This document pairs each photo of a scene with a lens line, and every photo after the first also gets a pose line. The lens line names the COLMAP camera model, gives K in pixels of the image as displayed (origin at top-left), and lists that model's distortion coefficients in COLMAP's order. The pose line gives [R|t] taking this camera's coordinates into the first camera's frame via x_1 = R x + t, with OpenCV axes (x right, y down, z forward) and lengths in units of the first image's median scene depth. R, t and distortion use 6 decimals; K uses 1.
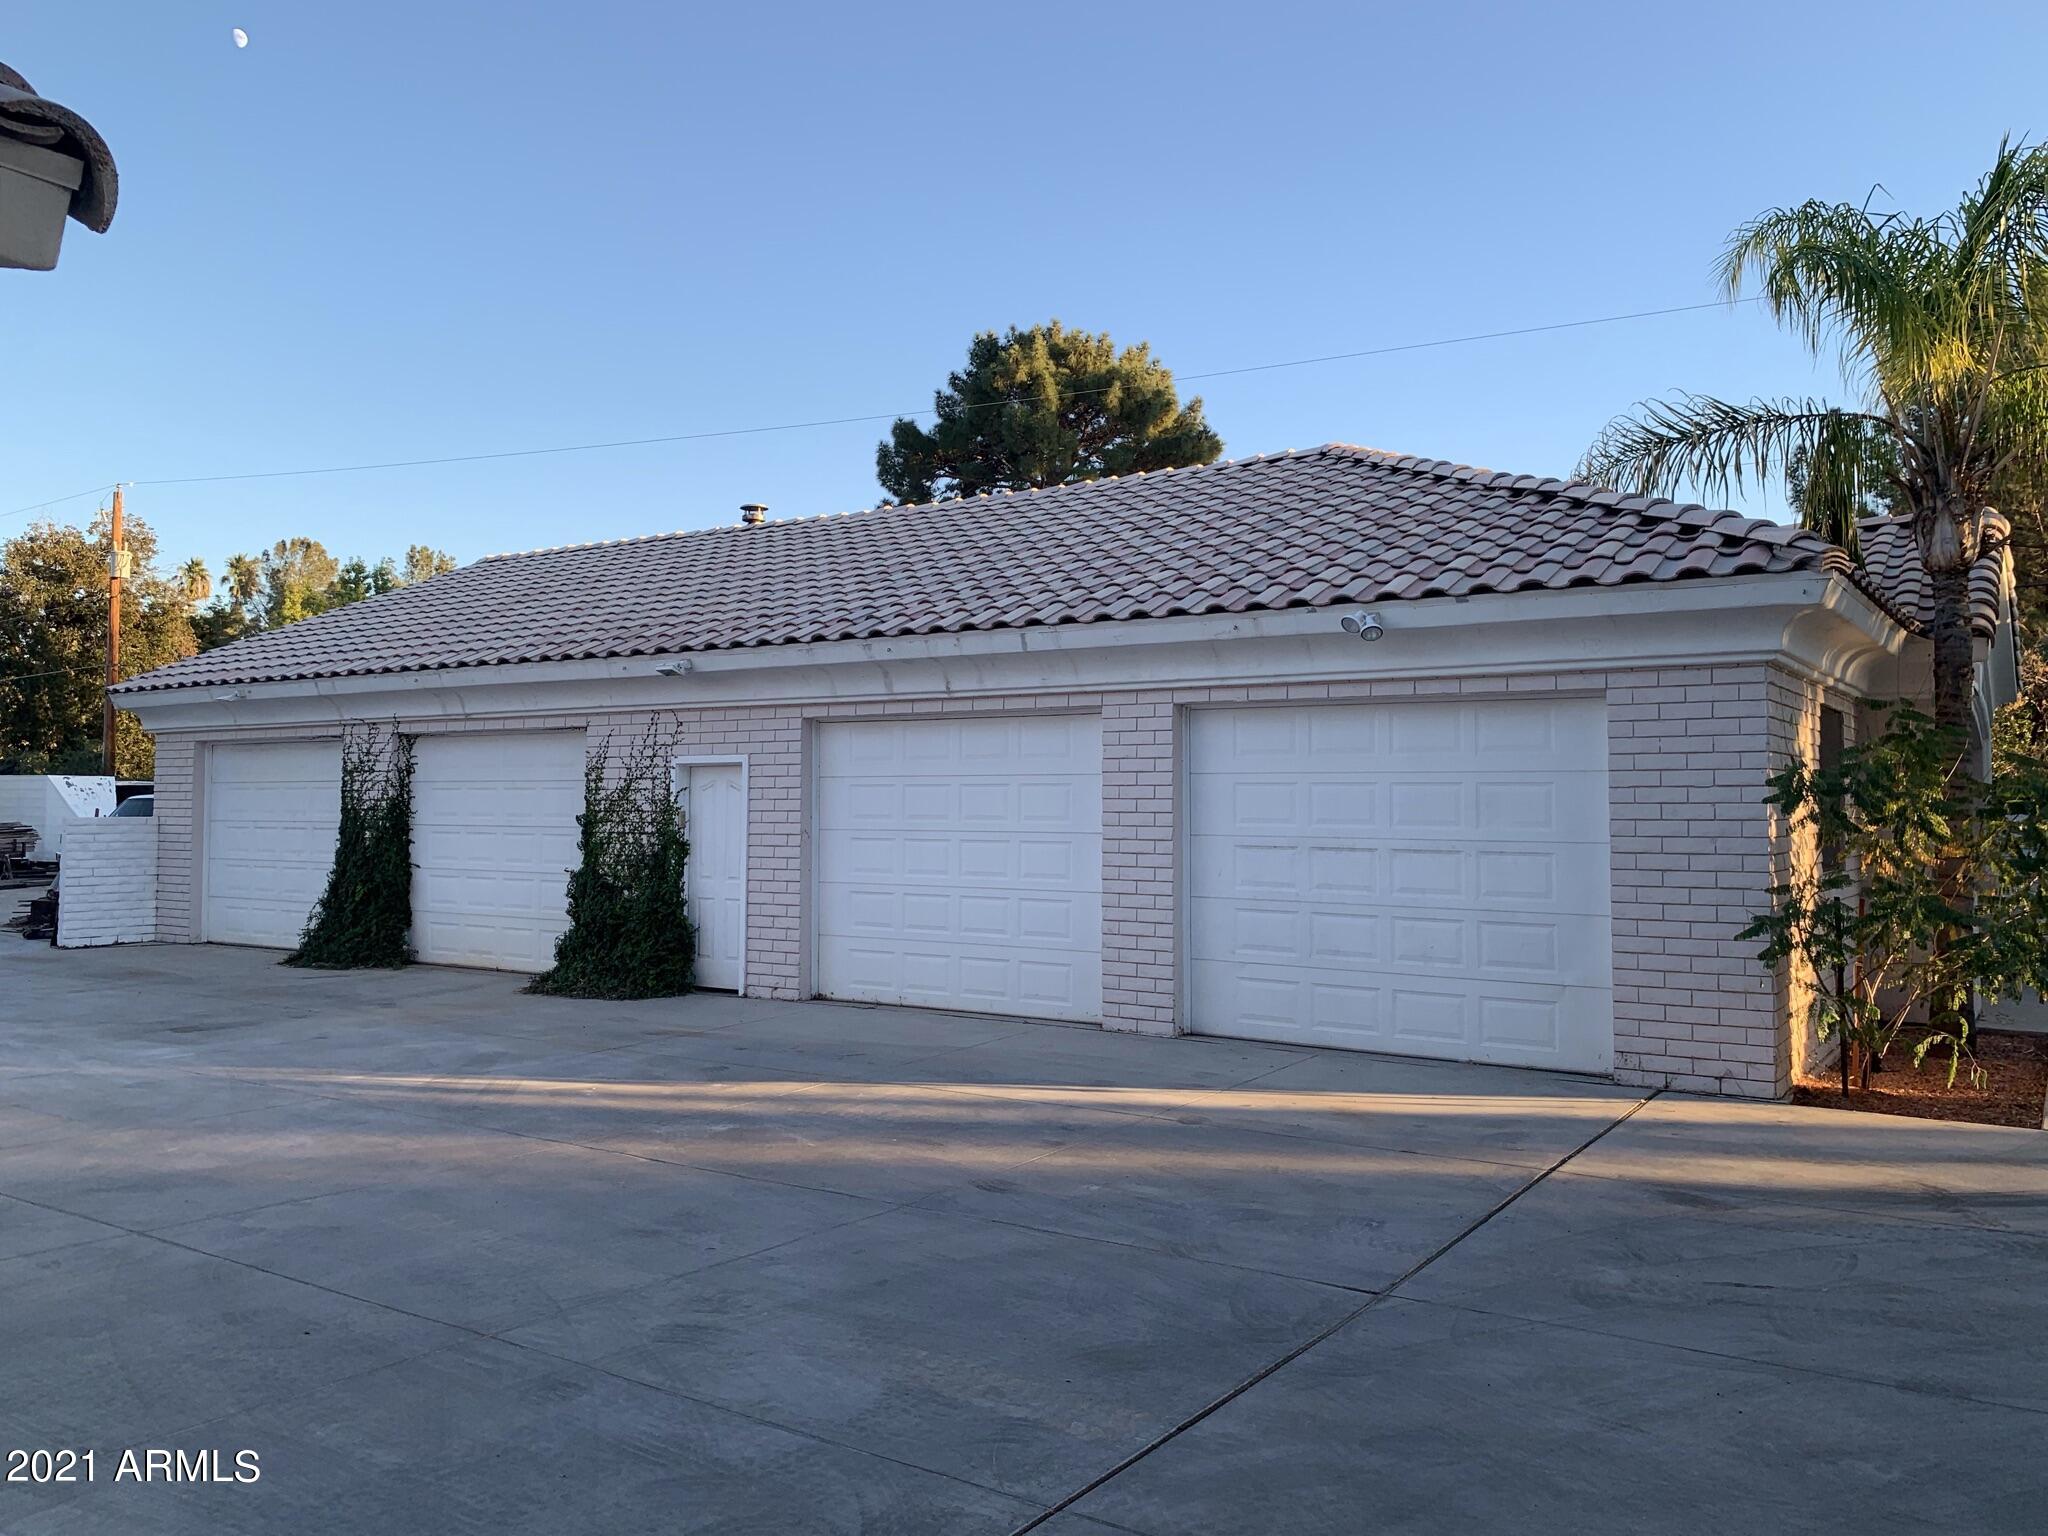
lens RADIAL K [[1552.1, 0, 1021.6], [0, 1552.1, 722.5], [0, 0, 1]] dist [0.085782, -0.127175]
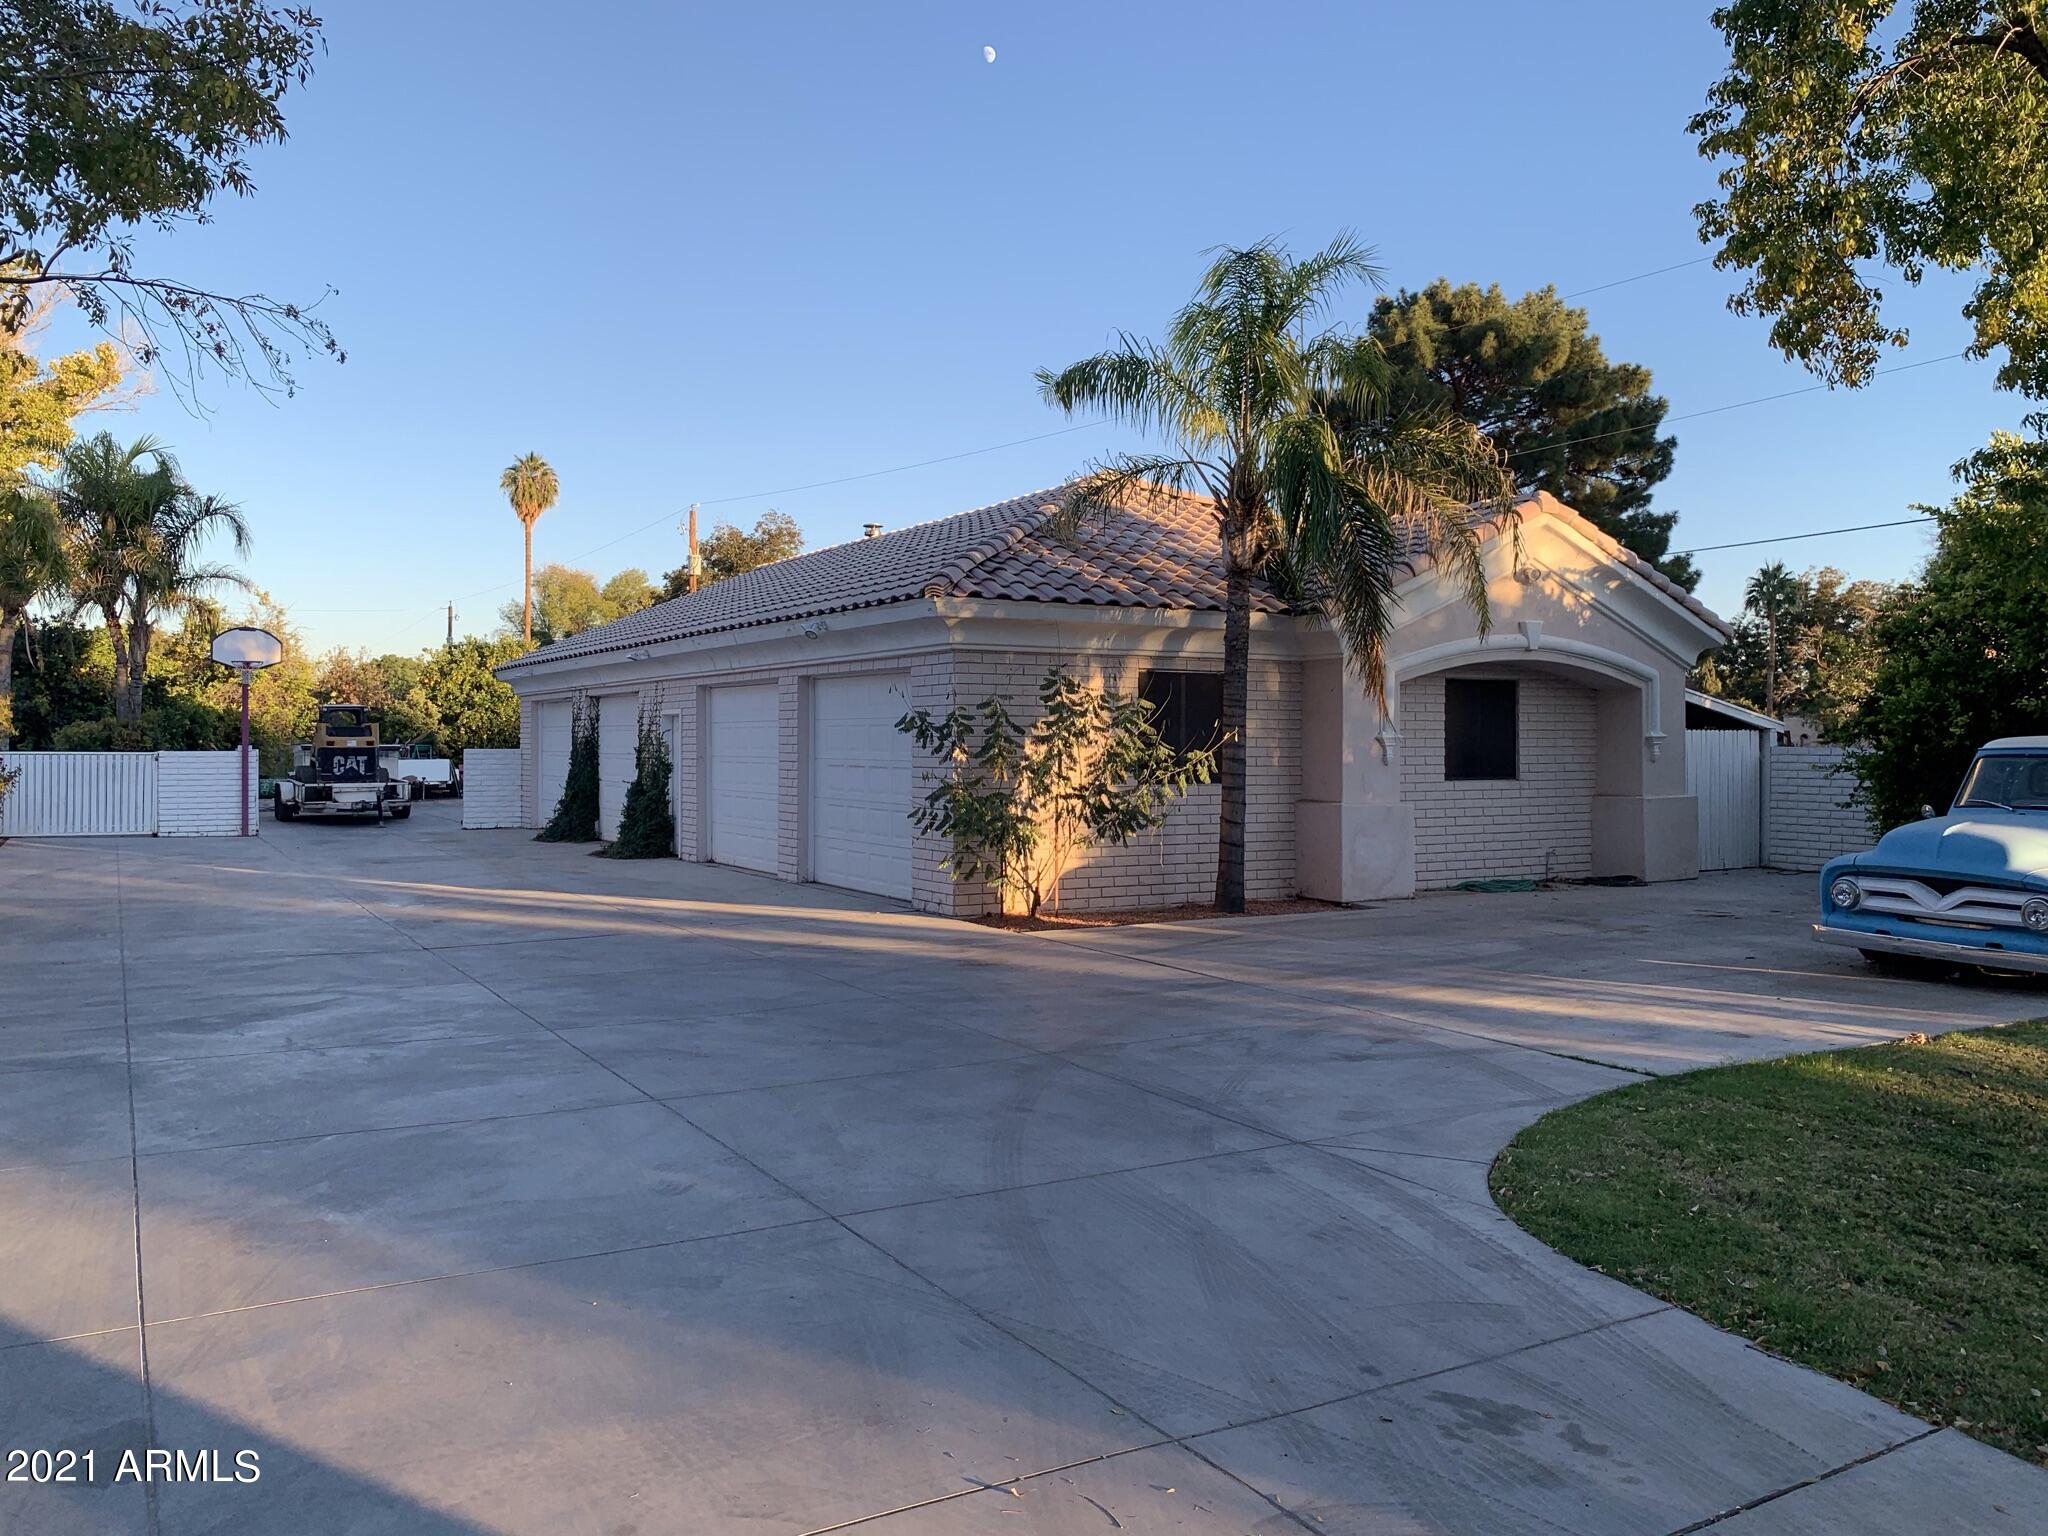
lens RADIAL K [[1552.1, 0, 1021.6], [0, 1552.1, 722.5], [0, 0, 1]] dist [0.085782, -0.127175]
pose [[0.897812, -0.007882, -0.440308, 0.616744], [0.024880, 0.999151, 0.032847, -0.006555], [0.439675, -0.040446, 0.897246, -0.202732]]
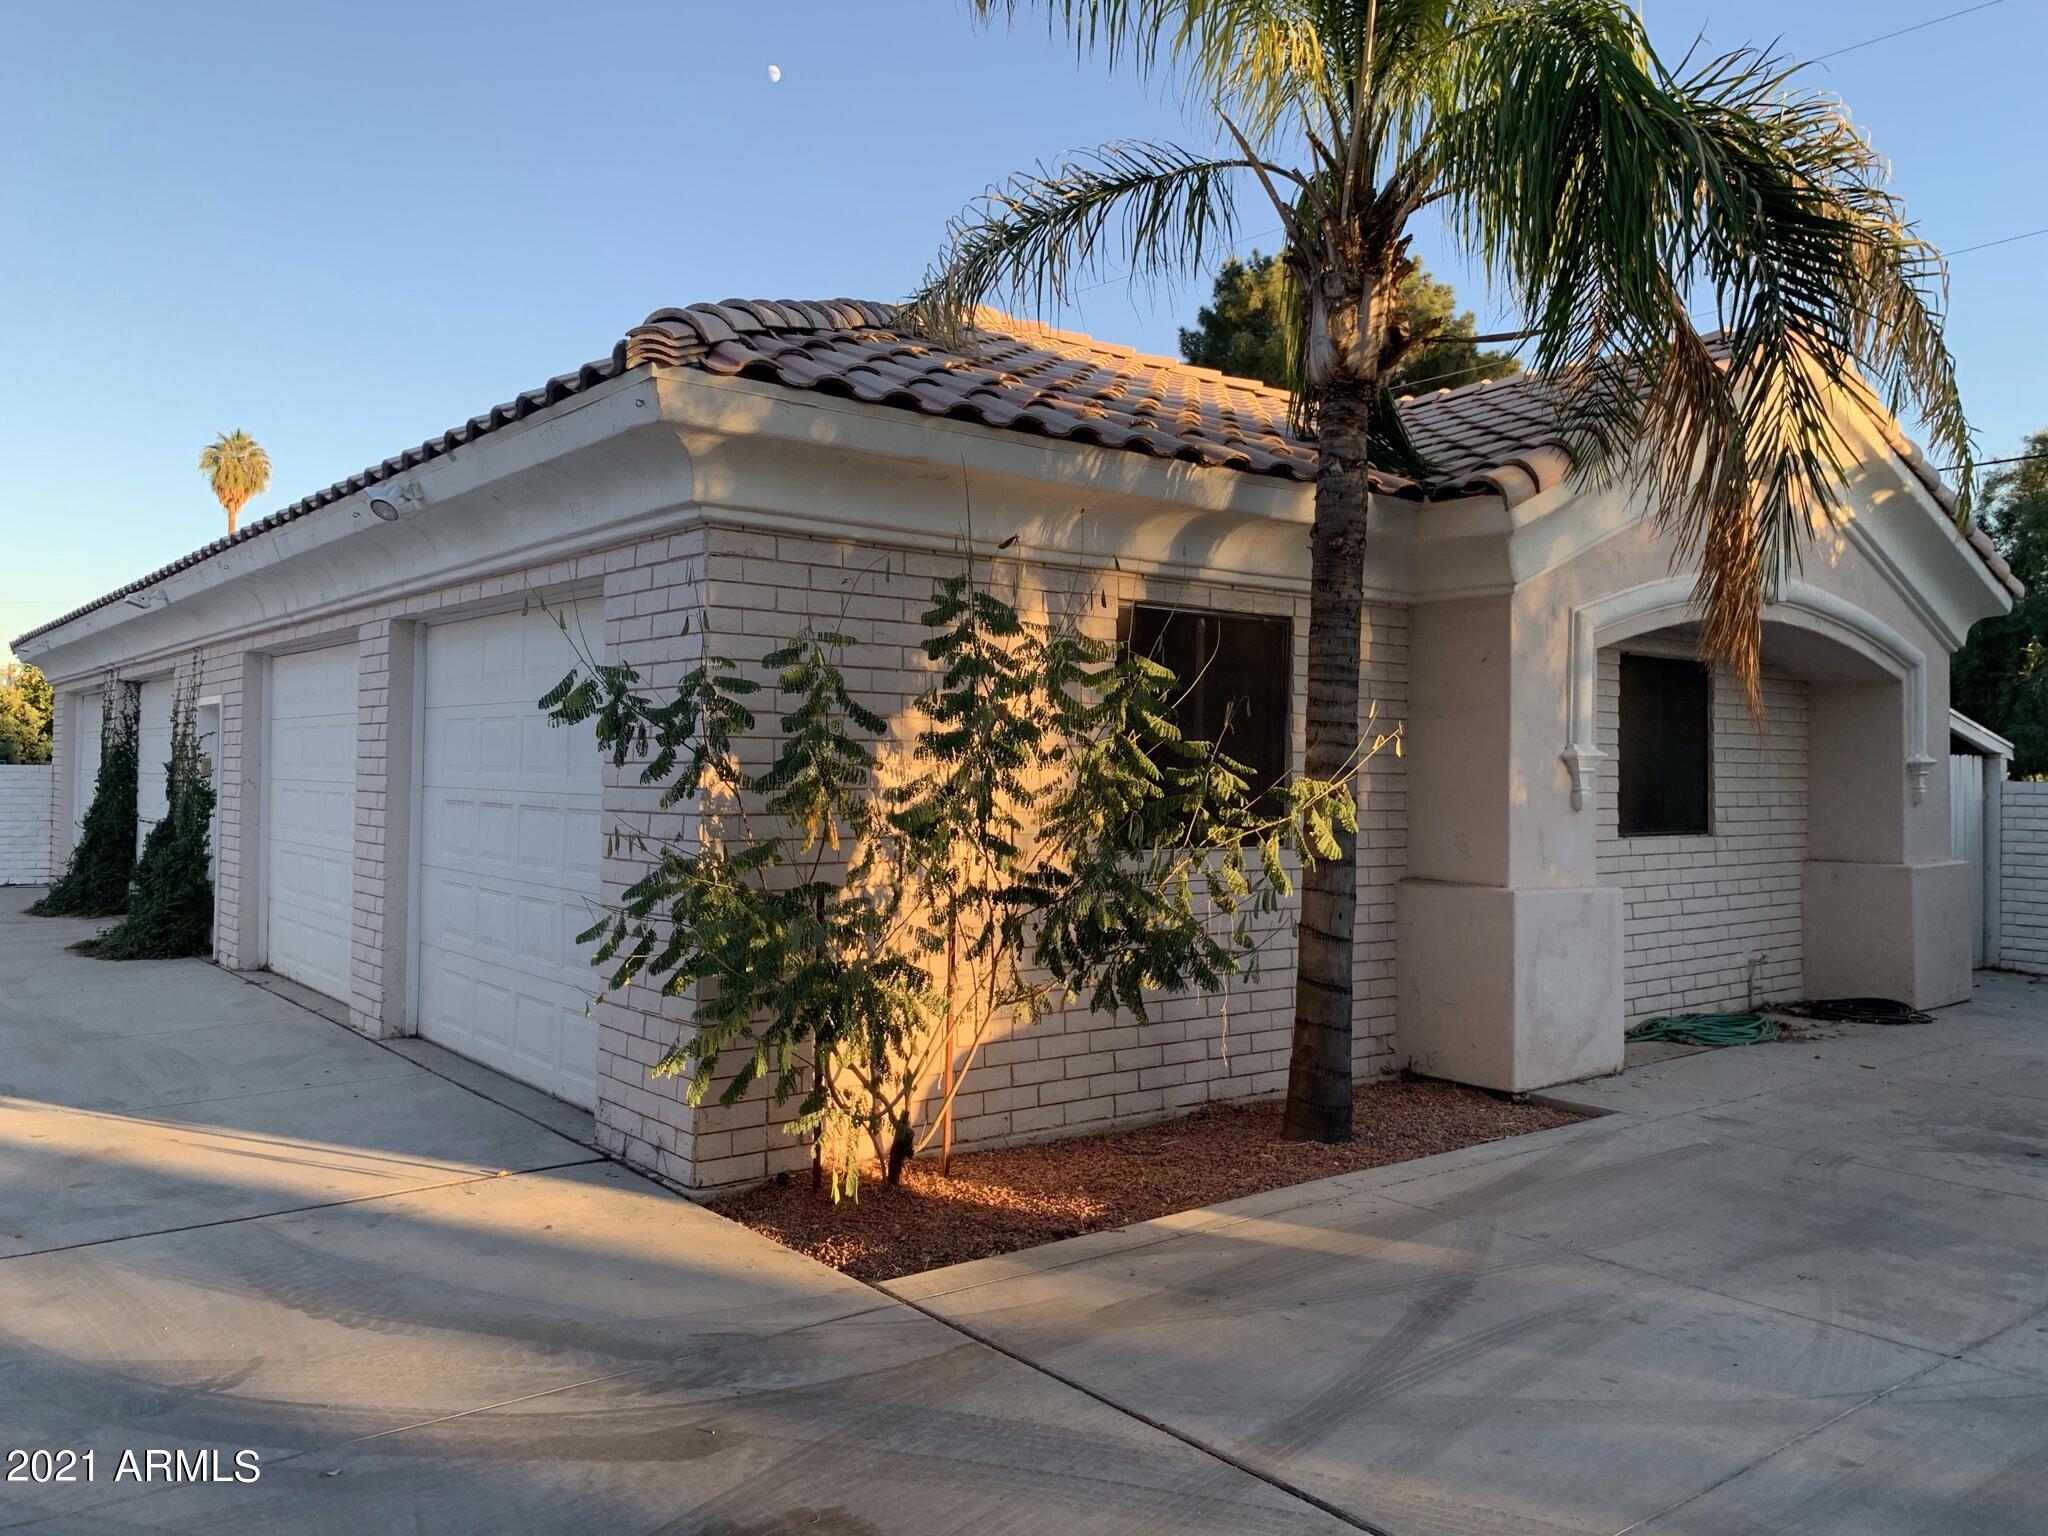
lens RADIAL K [[1552.1, 0, 1021.6], [0, 1552.1, 722.5], [0, 0, 1]] dist [0.085782, -0.127175]
pose [[0.951393, -0.001238, -0.307977, 0.398647], [0.007127, 0.999813, 0.018000, 0.017407], [0.307897, -0.019320, 0.951224, 0.206594]]
